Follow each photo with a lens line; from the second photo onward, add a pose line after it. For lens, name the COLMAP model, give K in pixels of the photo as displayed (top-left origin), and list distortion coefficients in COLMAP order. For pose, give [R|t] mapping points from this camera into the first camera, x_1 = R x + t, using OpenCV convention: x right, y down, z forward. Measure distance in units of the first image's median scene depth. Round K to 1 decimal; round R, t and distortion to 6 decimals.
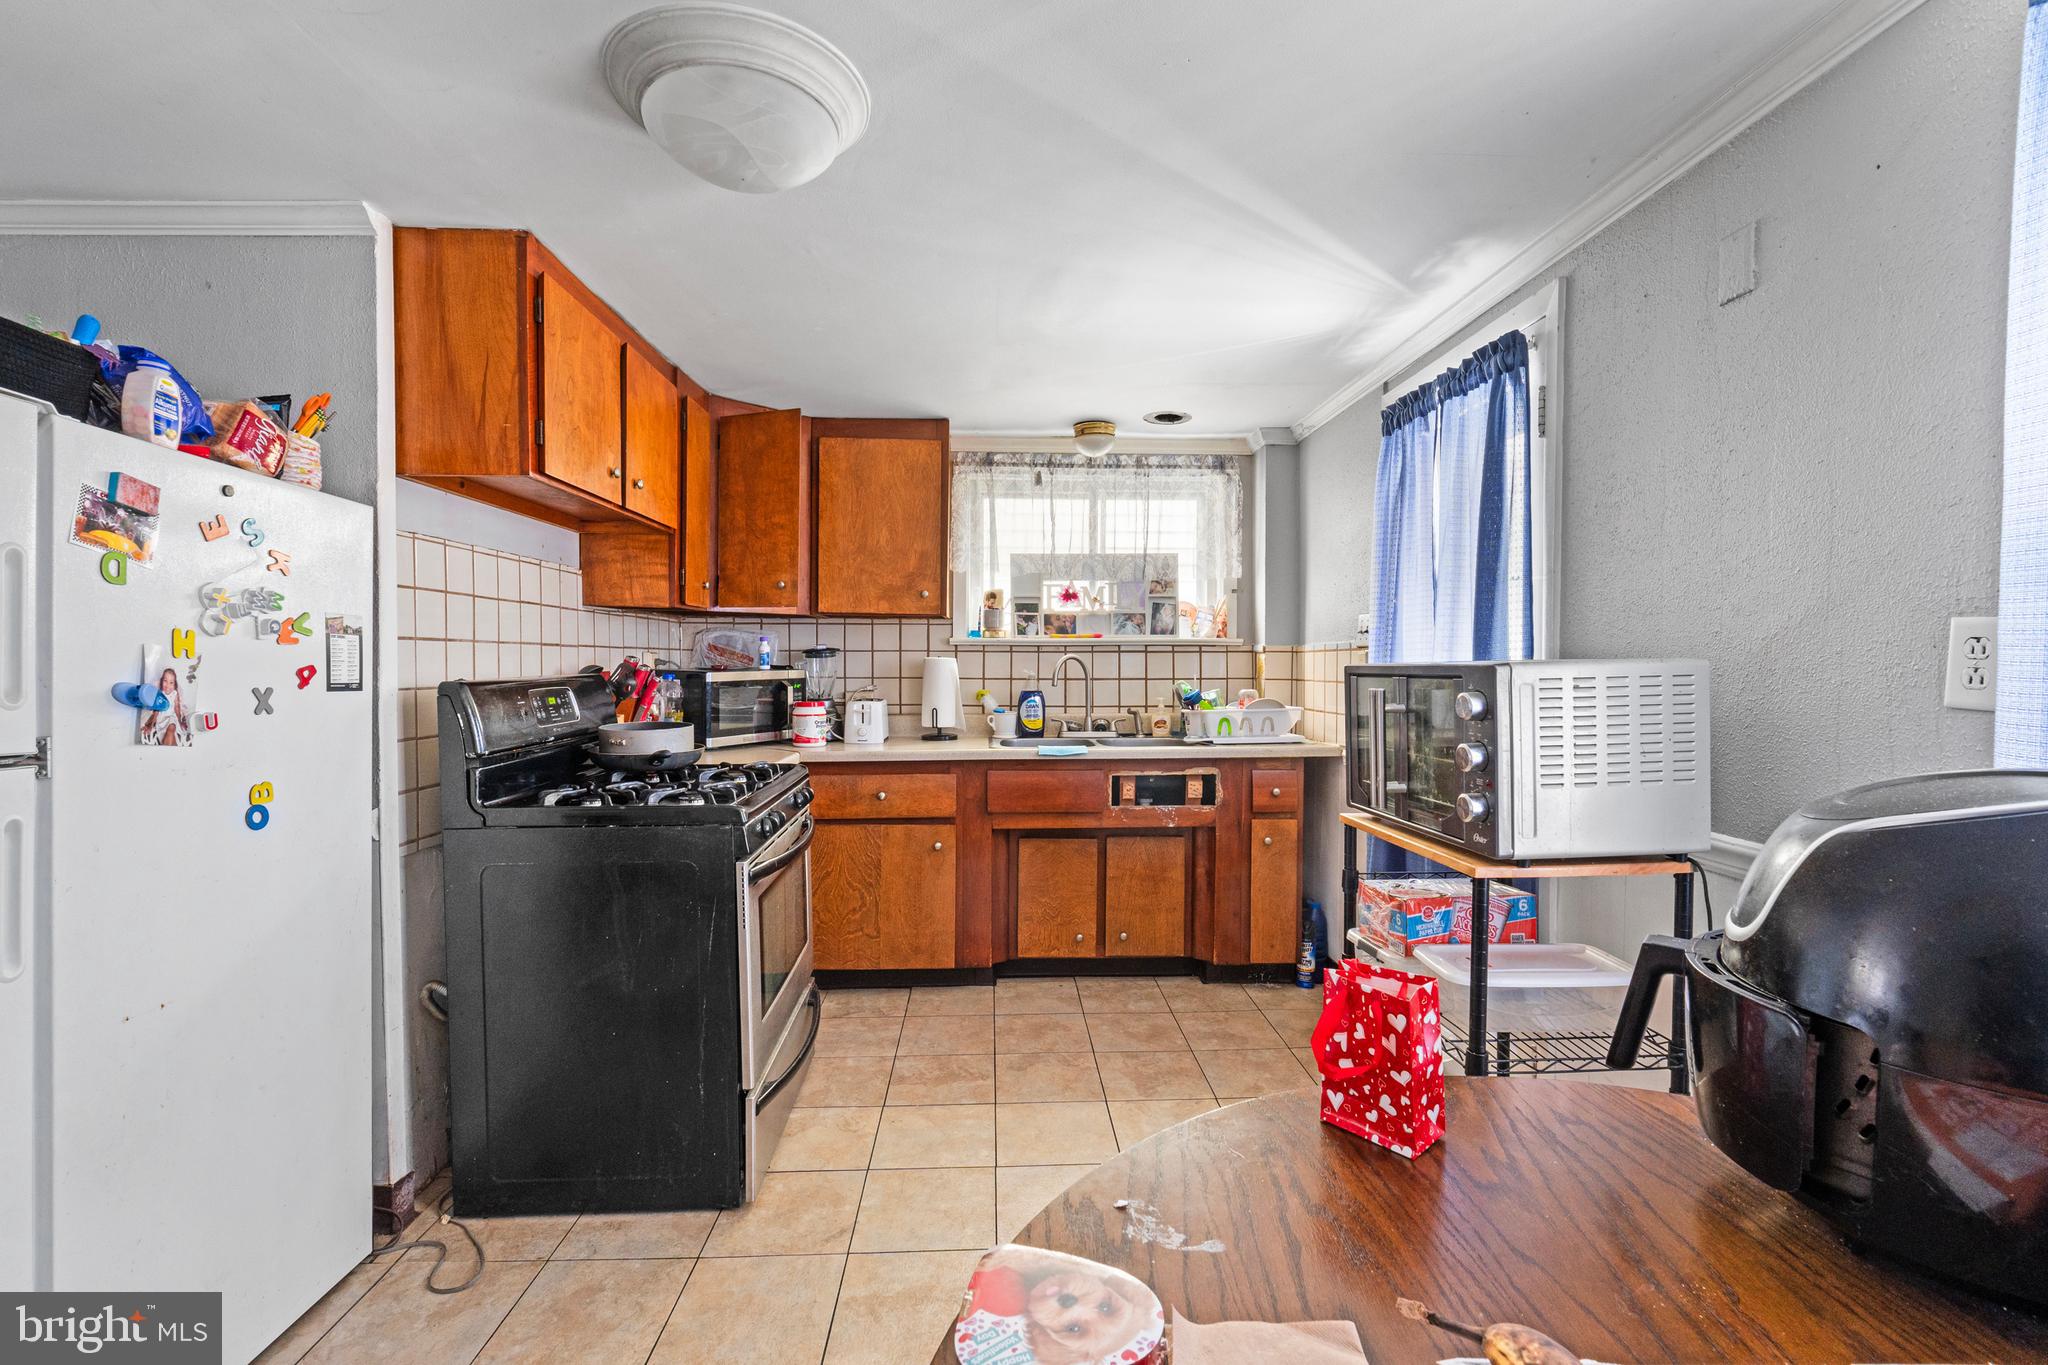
lens RADIAL K [[900.4, 0, 1022.1], [0, 900.4, 682.8], [0, 0, 1]] dist [-0.009716, 0.000303]
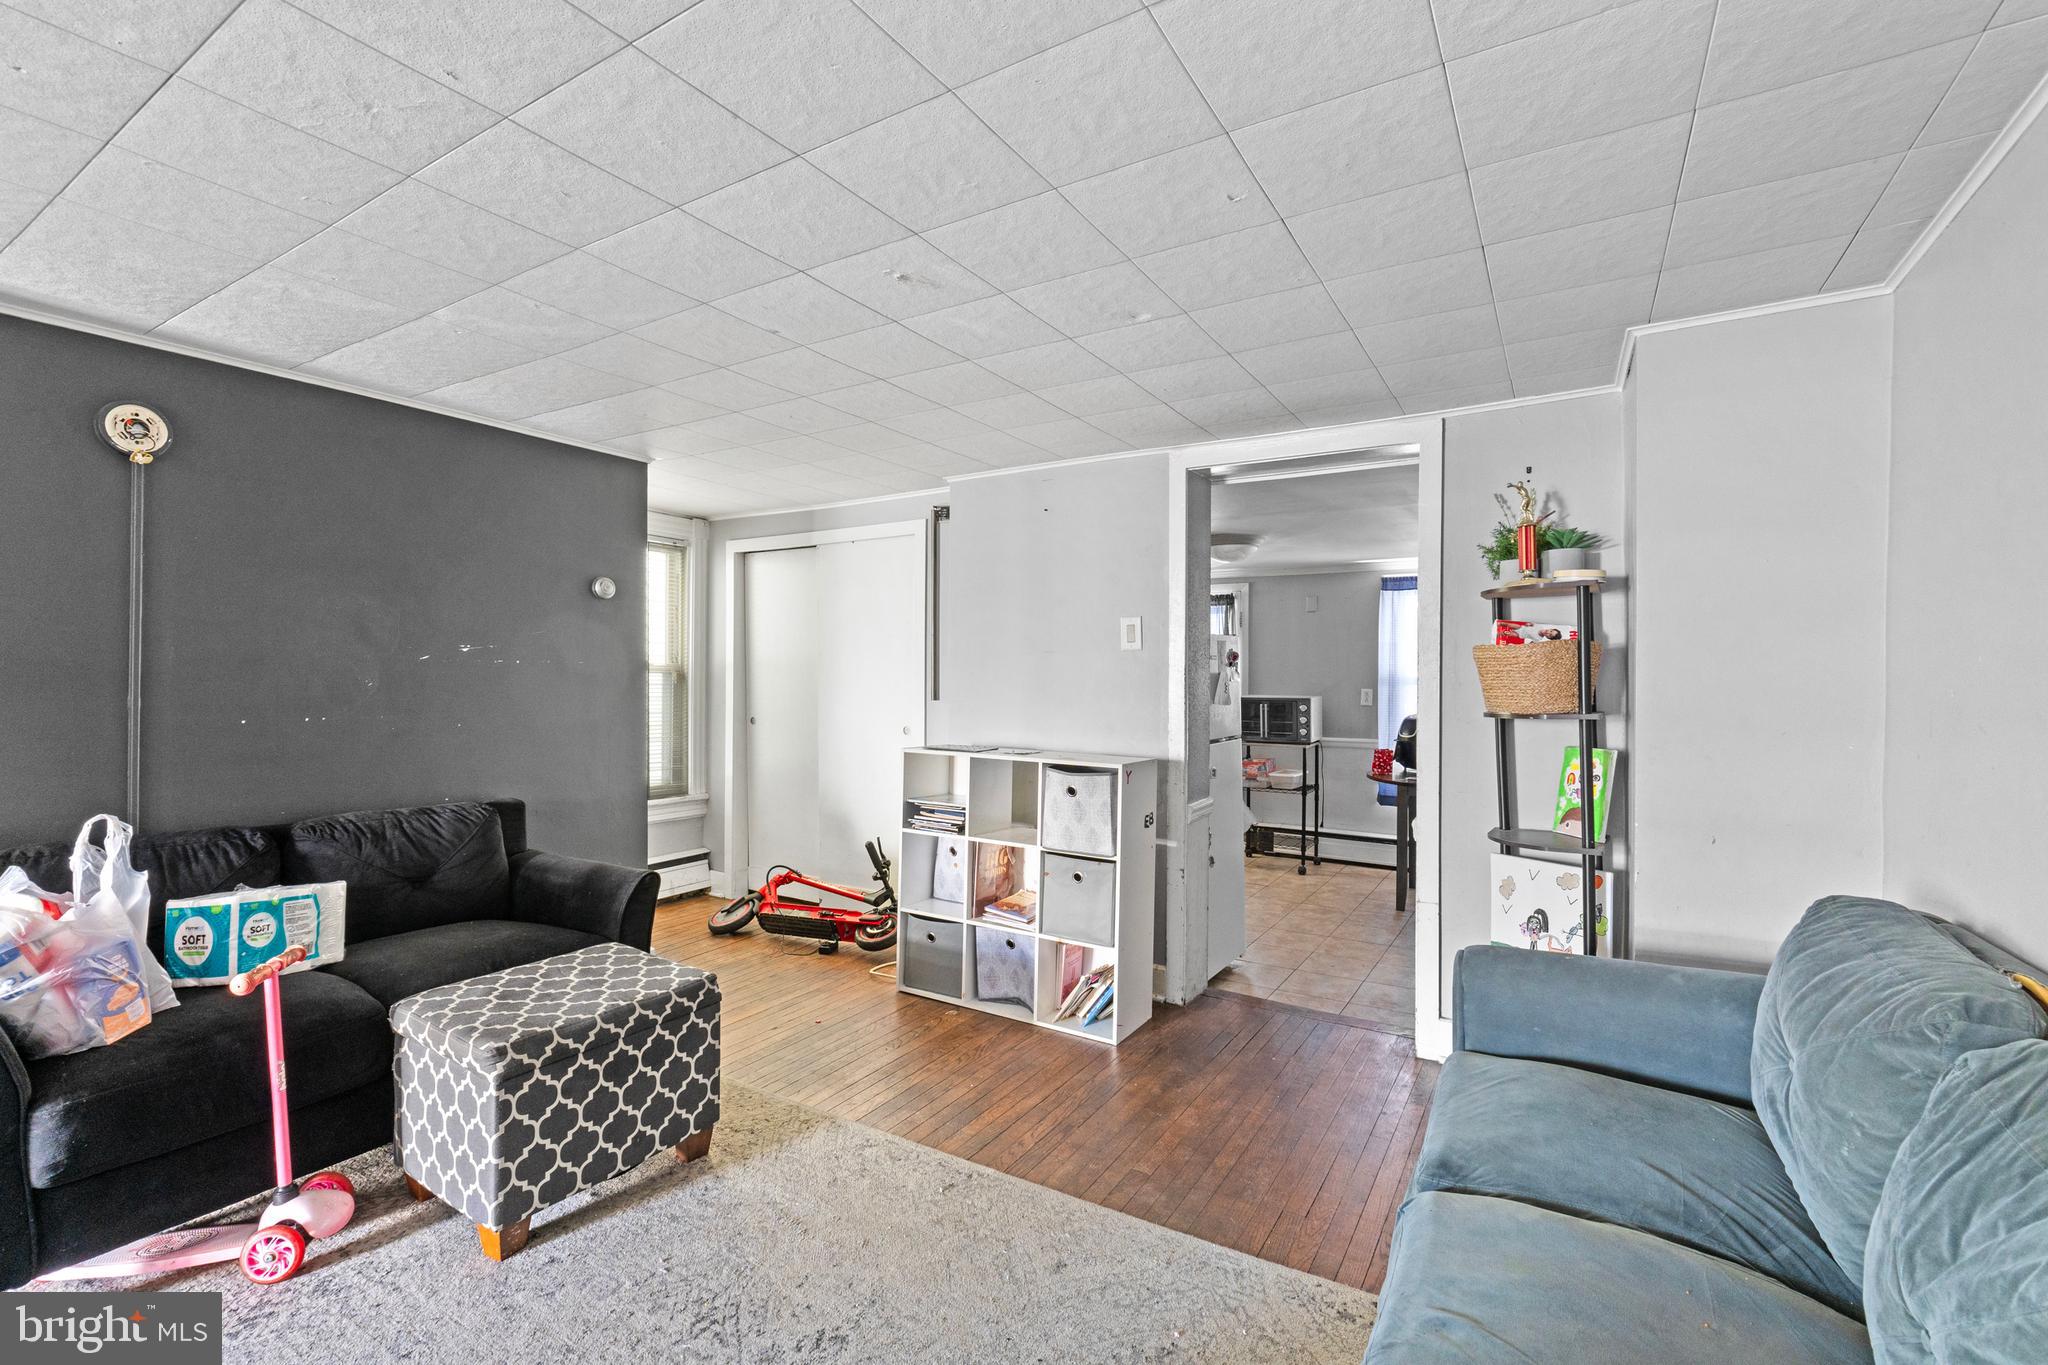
lens RADIAL K [[900.4, 0, 1028.9], [0, 900.4, 670.3], [0, 0, 1]] dist [-0.009716, 0.000303]
pose [[0.559488, -0.001154, 0.828838, -1.615666], [0.016312, 0.999821, -0.009619, -0.057570], [-0.828678, 0.018901, 0.559406, -0.132848]]
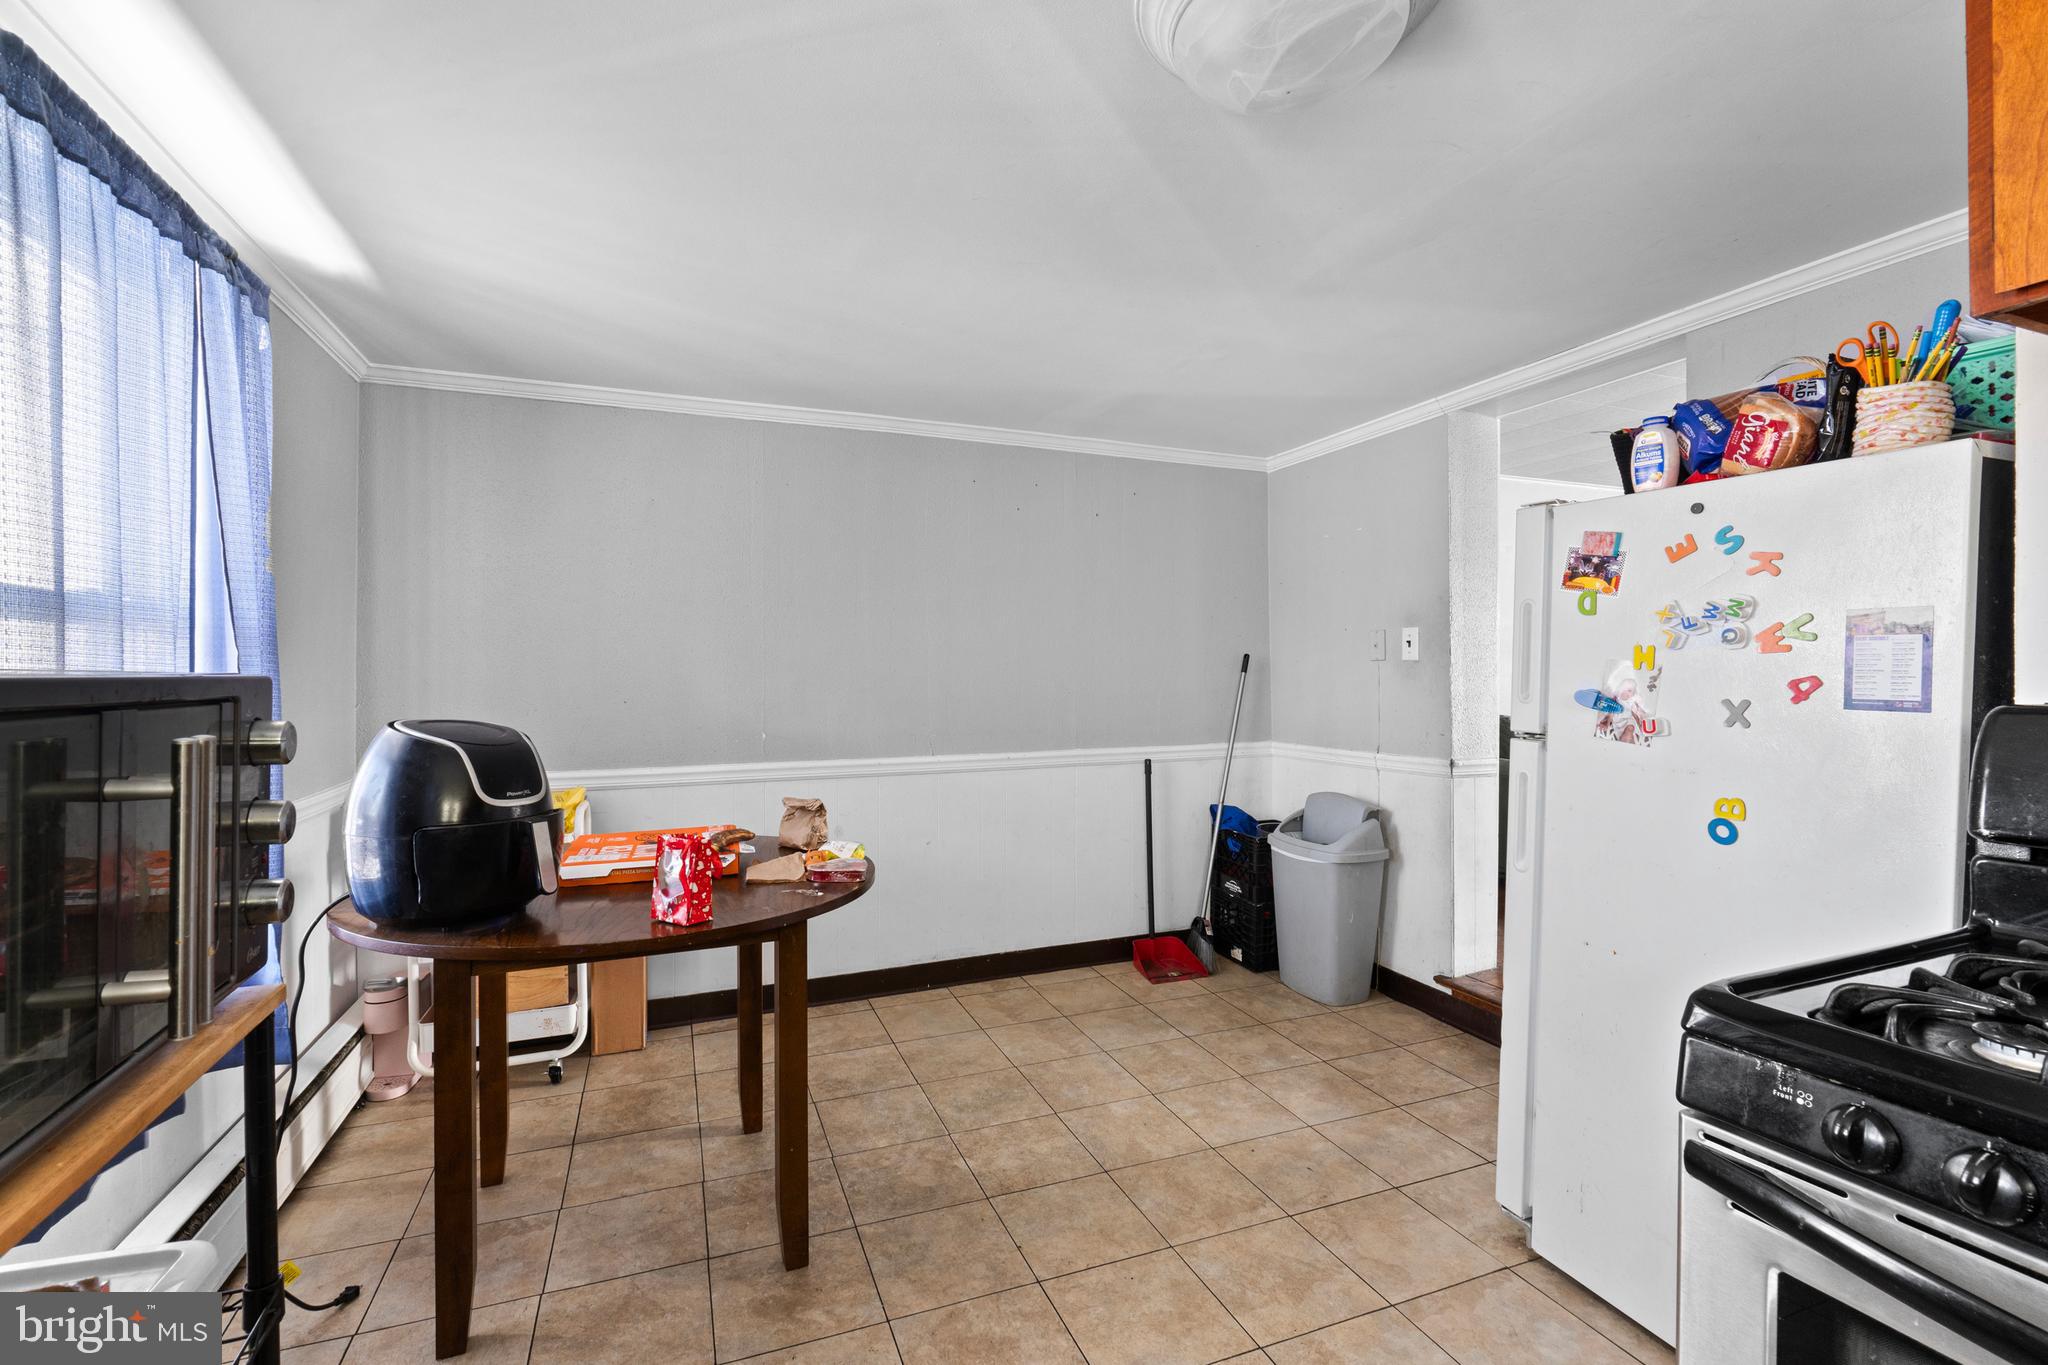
lens RADIAL K [[900.4, 0, 1017.1], [0, 900.4, 686.0], [0, 0, 1]] dist [-0.009716, 0.000303]
pose [[-0.943704, 0.003339, -0.330776, 0.090043], [-0.006845, 0.999538, 0.029618, -0.014875], [0.330722, 0.030215, -0.943245, 0.763635]]
